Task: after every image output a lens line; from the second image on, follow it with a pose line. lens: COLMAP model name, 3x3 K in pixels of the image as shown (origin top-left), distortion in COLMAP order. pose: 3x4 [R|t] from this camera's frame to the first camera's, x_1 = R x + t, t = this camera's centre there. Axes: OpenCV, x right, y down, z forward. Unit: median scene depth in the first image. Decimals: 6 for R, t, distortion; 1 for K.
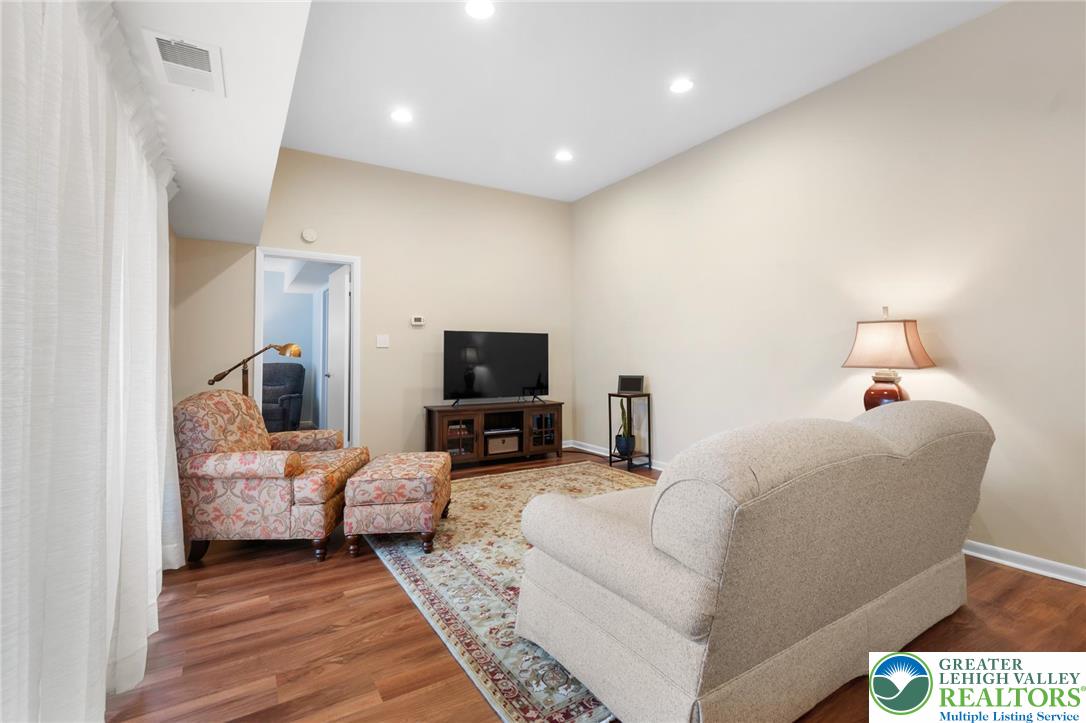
lens RADIAL K [[482.8, 0, 539.0], [0, 482.8, 342.2], [0, 0, 1]] dist [0.006486, -0.000026]
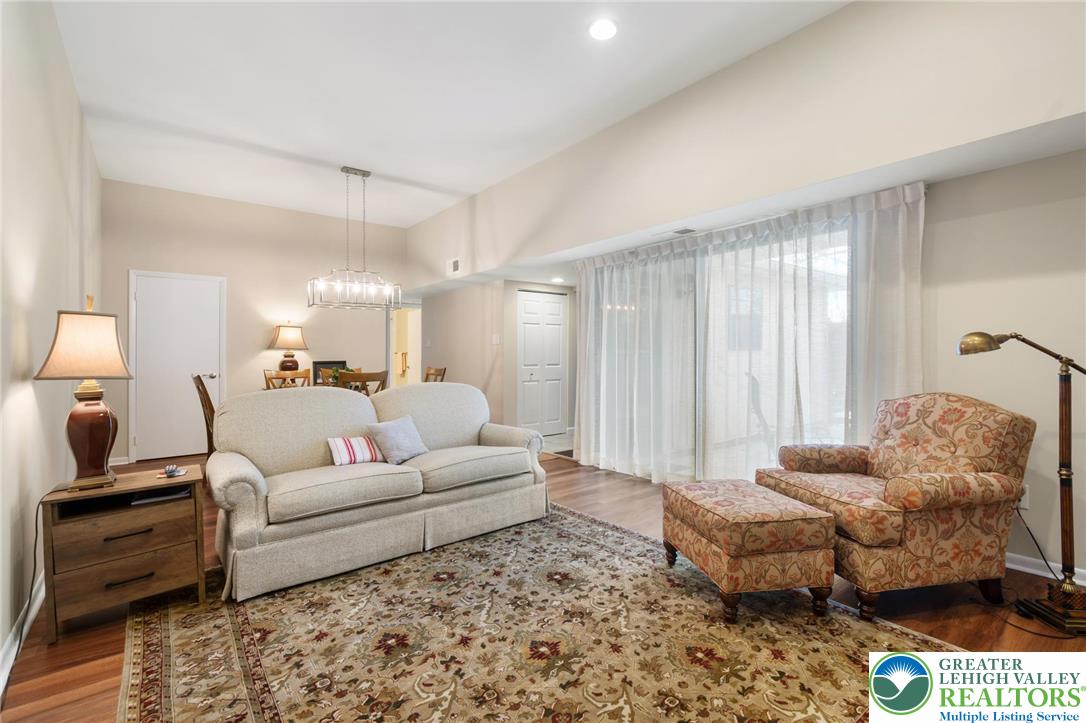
lens RADIAL K [[482.8, 0, 544.9], [0, 482.8, 358.0], [0, 0, 1]] dist [0.006486, -0.000026]
pose [[-0.991405, 0.013280, -0.130152, 0.134630], [0.016132, 0.999652, -0.020886, 0.052030], [0.129830, -0.022806, -0.991274, 1.950628]]
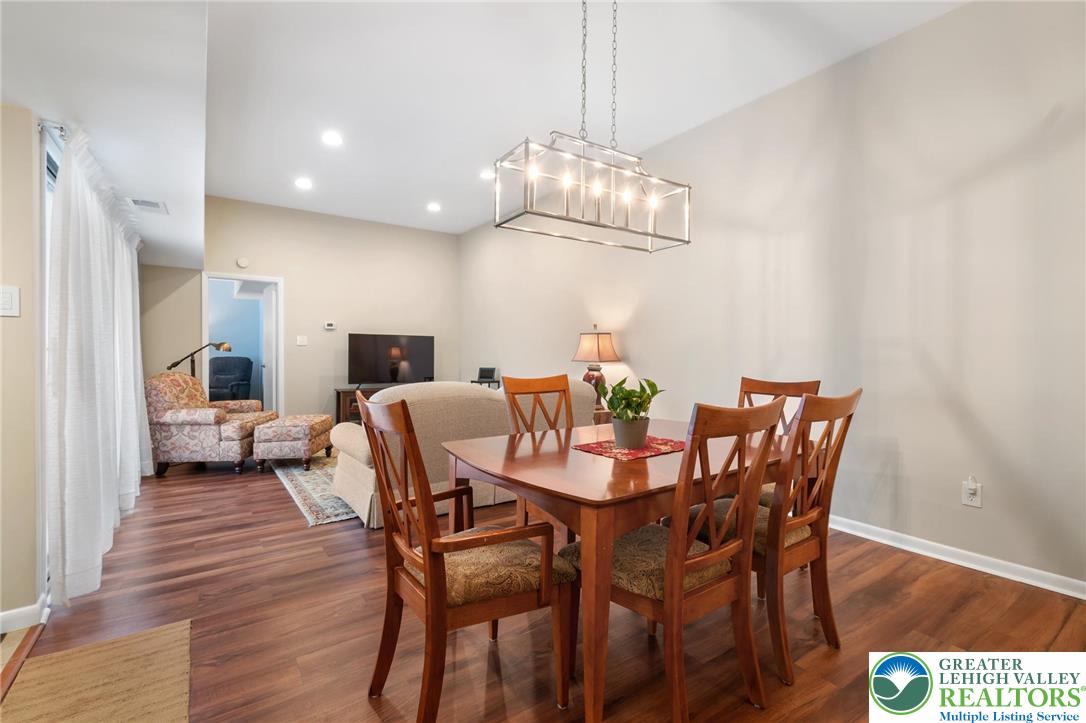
lens RADIAL K [[482.8, 0, 539.2], [0, 482.8, 364.4], [0, 0, 1]] dist [0.006486, -0.000026]
pose [[0.998913, 0.009175, 0.045704, 0.489915], [-0.011368, 0.998784, 0.047968, -0.015471], [-0.045209, -0.048436, 0.997803, -0.672181]]
